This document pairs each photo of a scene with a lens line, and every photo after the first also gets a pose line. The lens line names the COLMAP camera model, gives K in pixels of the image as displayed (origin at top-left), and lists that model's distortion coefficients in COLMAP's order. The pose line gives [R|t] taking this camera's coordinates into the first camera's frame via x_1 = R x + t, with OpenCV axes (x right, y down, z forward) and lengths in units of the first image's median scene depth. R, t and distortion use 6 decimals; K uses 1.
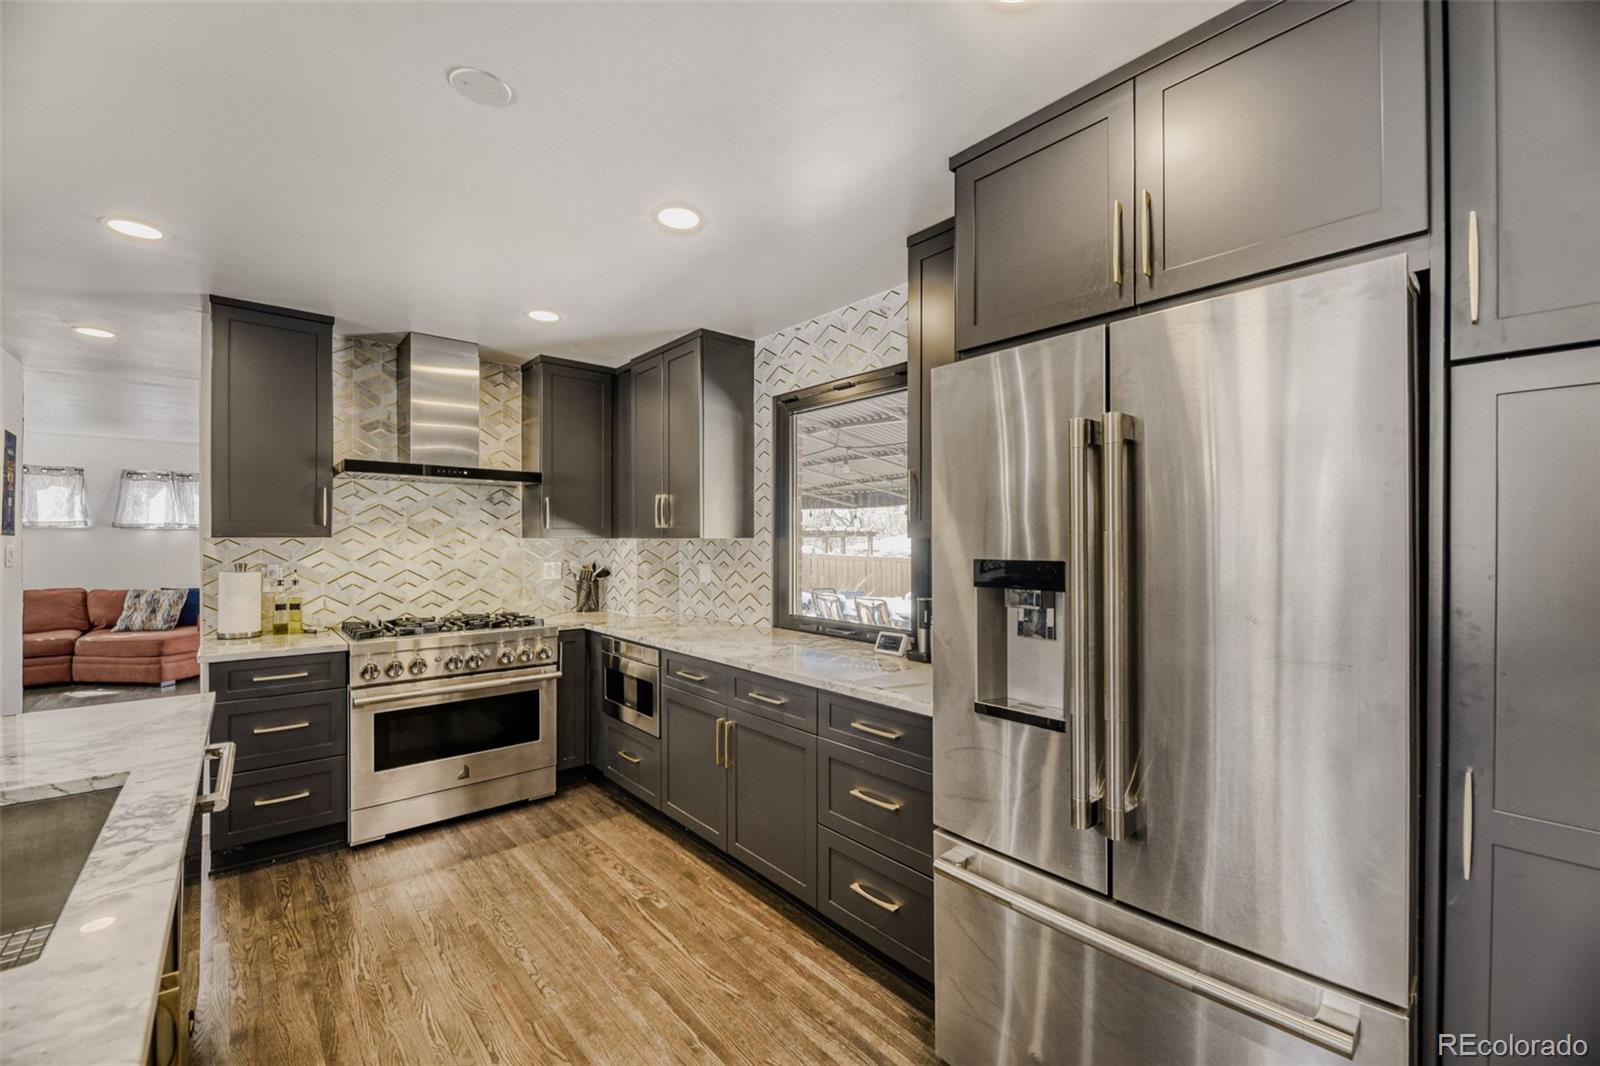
lens RADIAL K [[651.6, 0, 792.0], [0, 651.6, 543.3], [0, 0, 1]] dist [-0.008147, -0.000752]
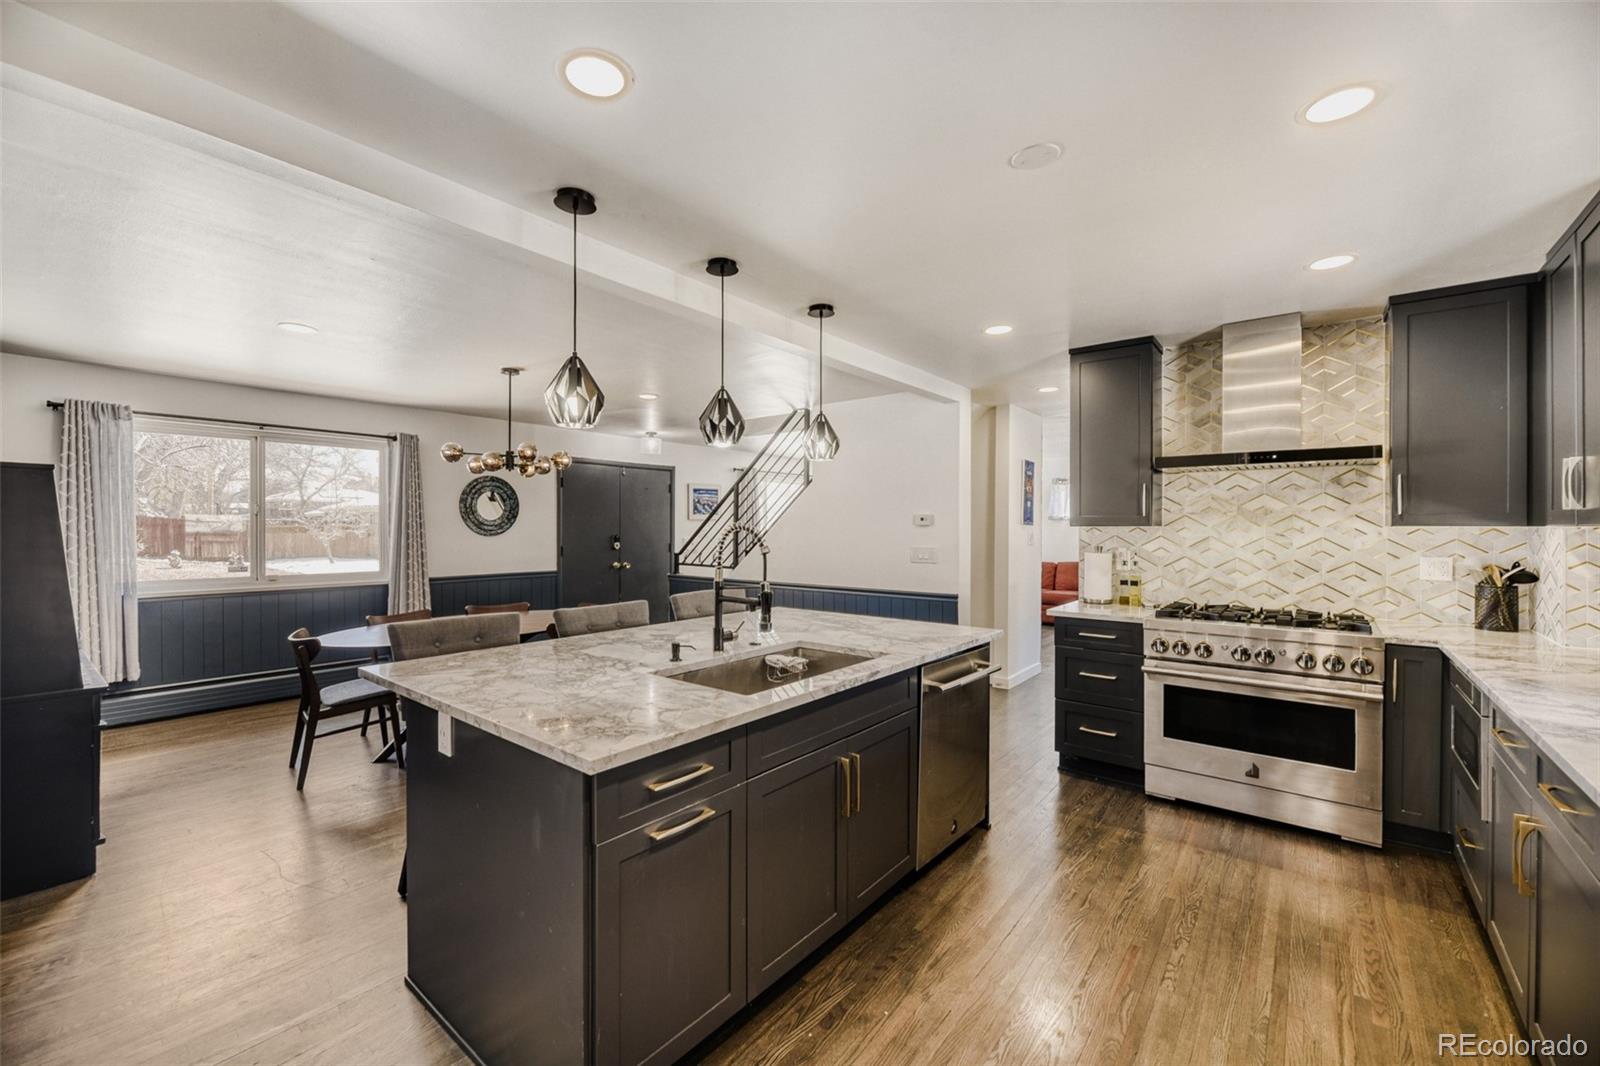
lens RADIAL K [[651.6, 0, 793.2], [0, 651.6, 531.7], [0, 0, 1]] dist [-0.008147, -0.000752]
pose [[0.164328, 0.006179, -0.986386, 0.317827], [-0.005668, 0.999970, 0.005319, -0.001326], [0.986389, 0.004717, 0.164358, 0.170405]]
